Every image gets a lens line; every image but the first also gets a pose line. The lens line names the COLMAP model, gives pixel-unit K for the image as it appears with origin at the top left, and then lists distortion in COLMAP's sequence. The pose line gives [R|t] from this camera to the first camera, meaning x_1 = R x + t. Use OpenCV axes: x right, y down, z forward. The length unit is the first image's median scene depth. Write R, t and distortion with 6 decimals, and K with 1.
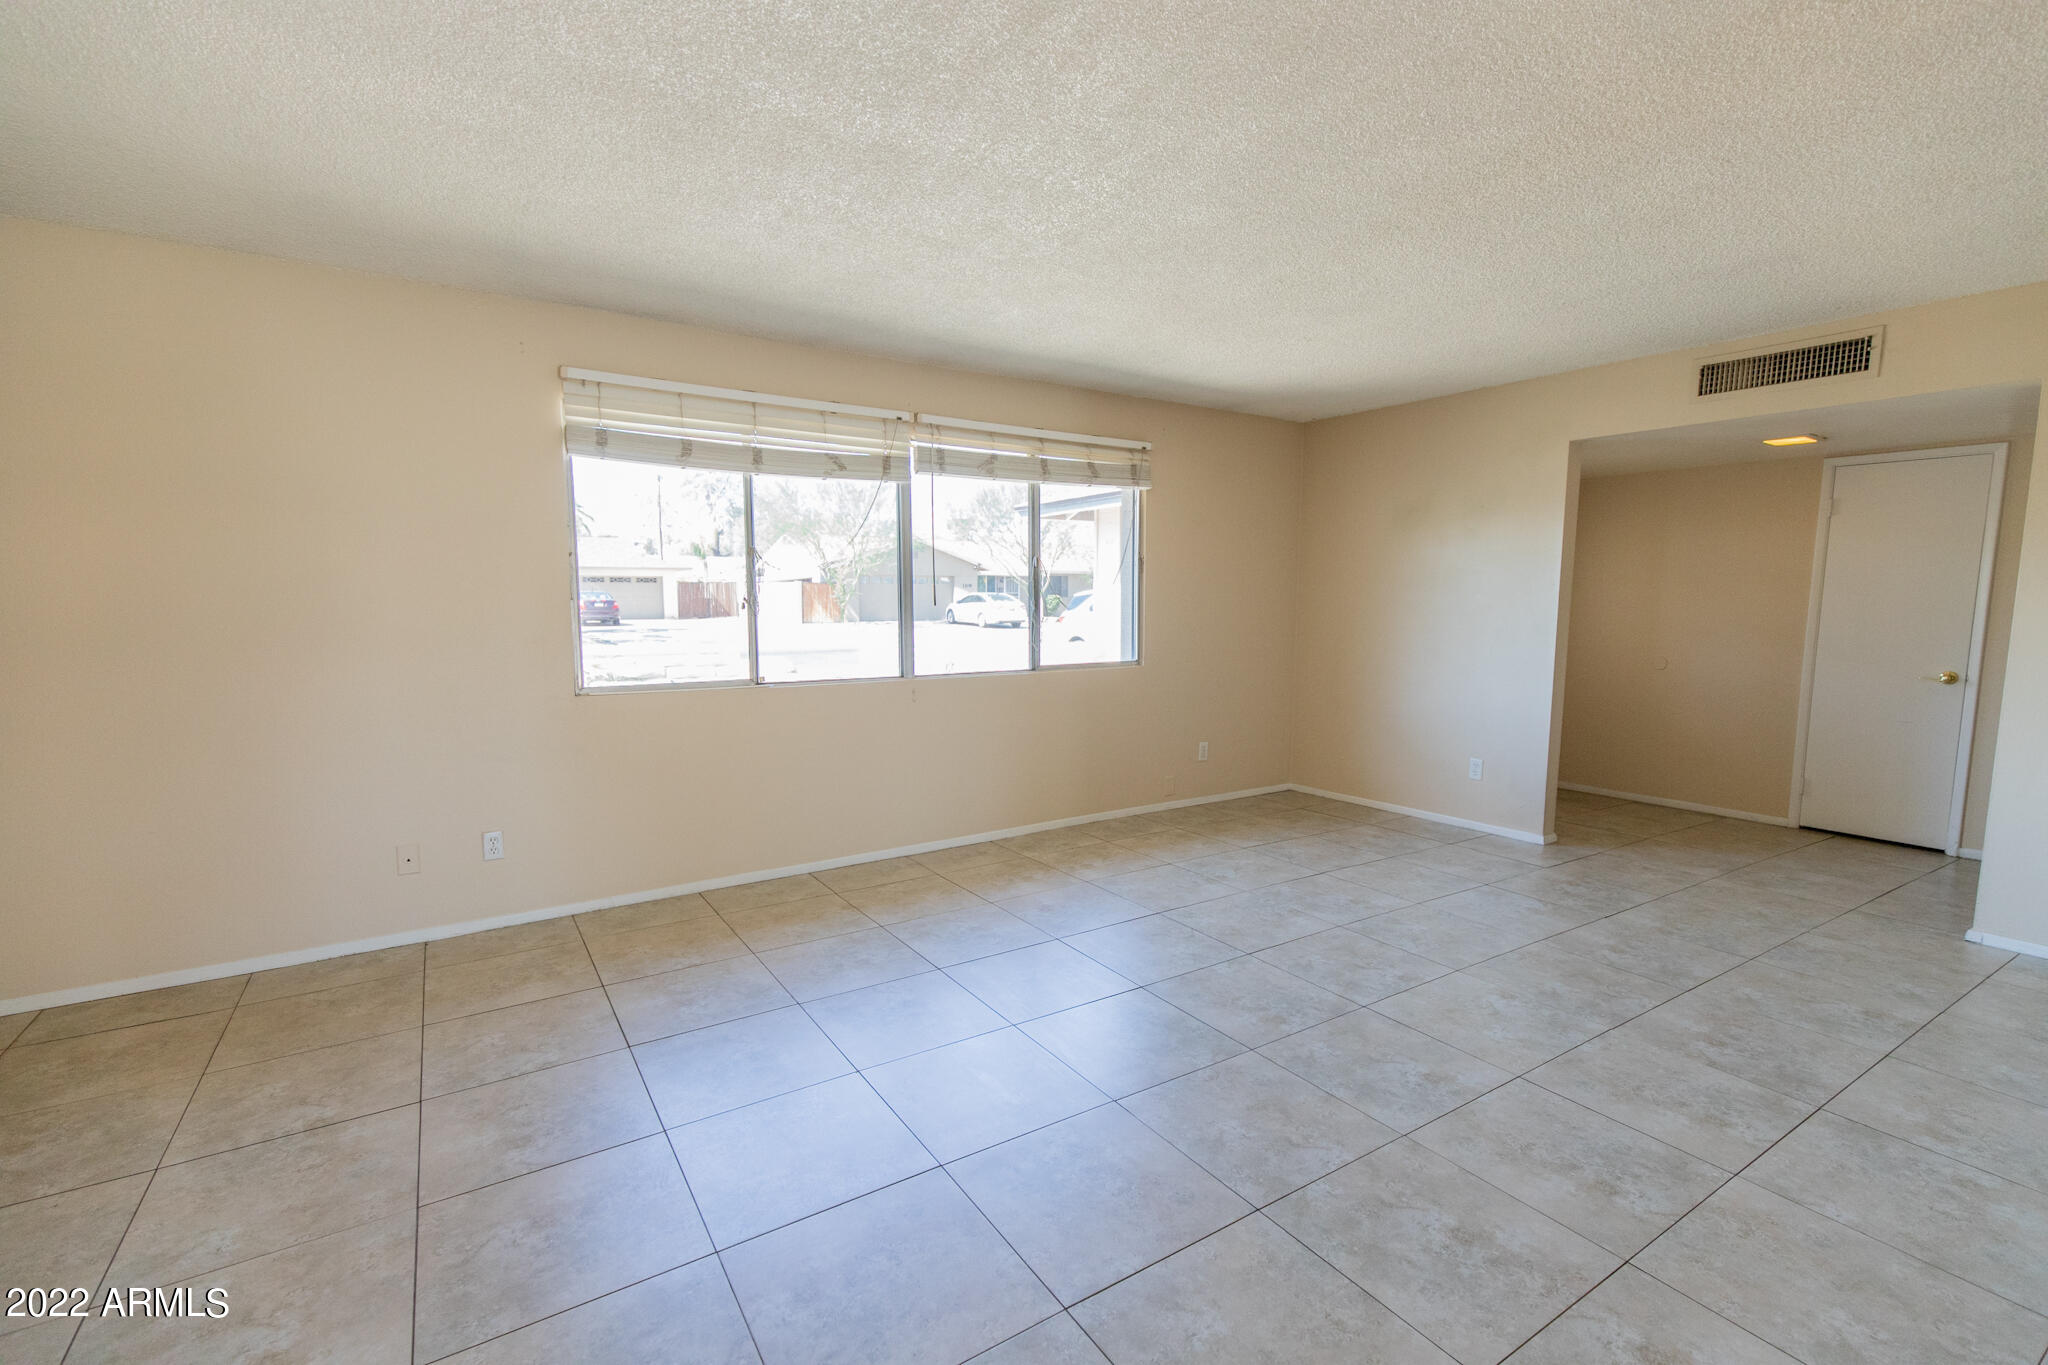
lens RADIAL K [[917.1, 0, 1025.2], [0, 917.1, 695.4], [0, 0, 1]] dist [0.002676, -0.000198]
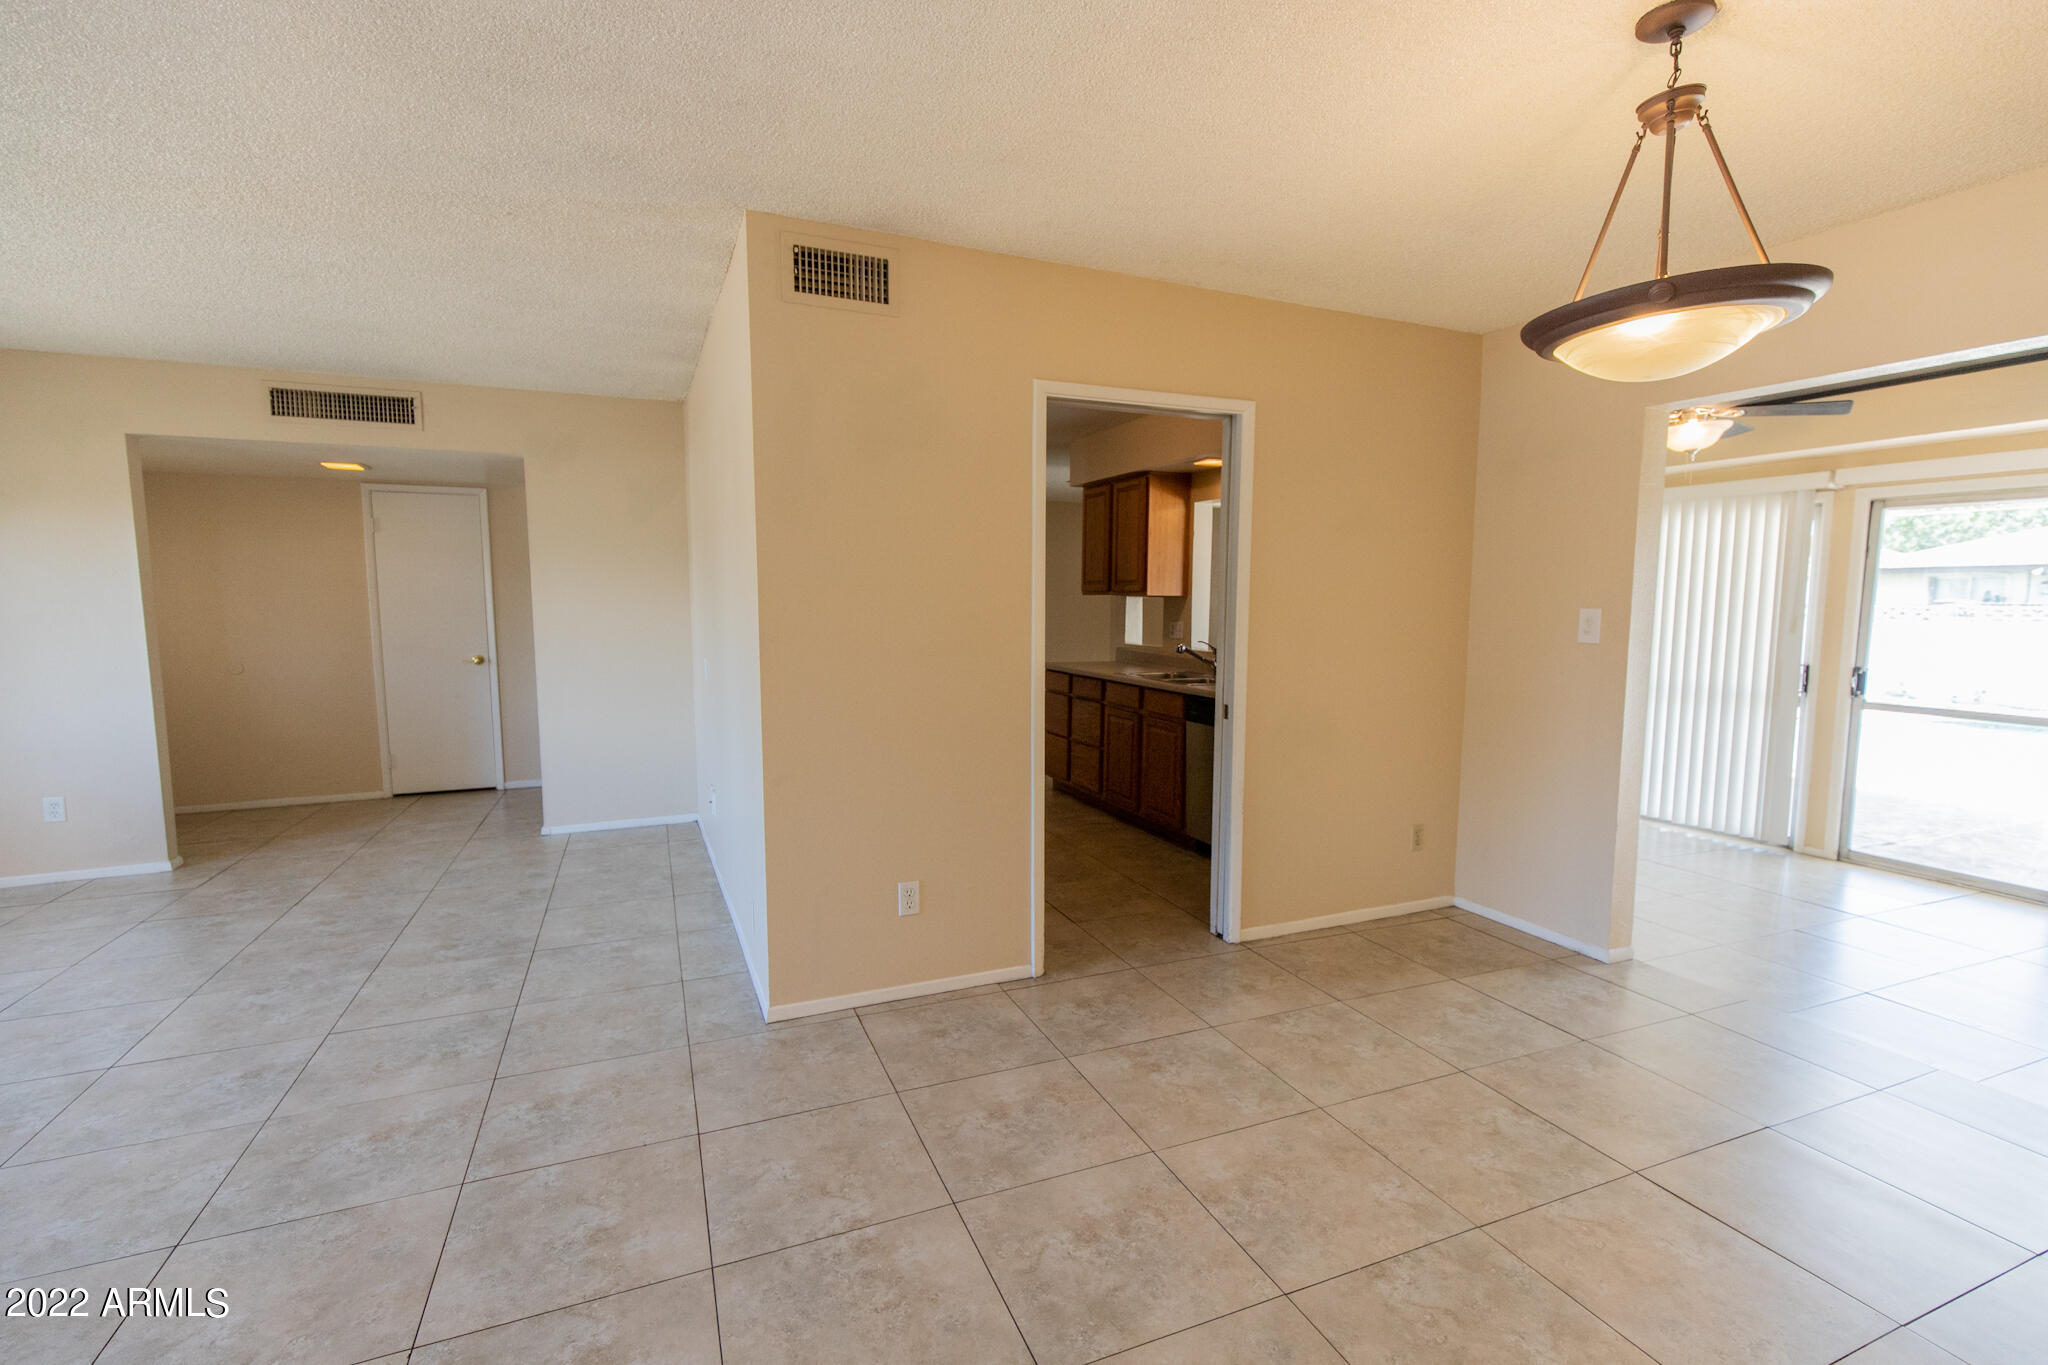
lens RADIAL K [[917.1, 0, 1030.1], [0, 917.1, 685.8], [0, 0, 1]] dist [0.002676, -0.000198]
pose [[0.180899, -0.098981, 0.978508, -0.371913], [0.112837, 0.990442, 0.079327, 0.006160], [-0.977007, 0.096062, 0.190338, -0.084337]]
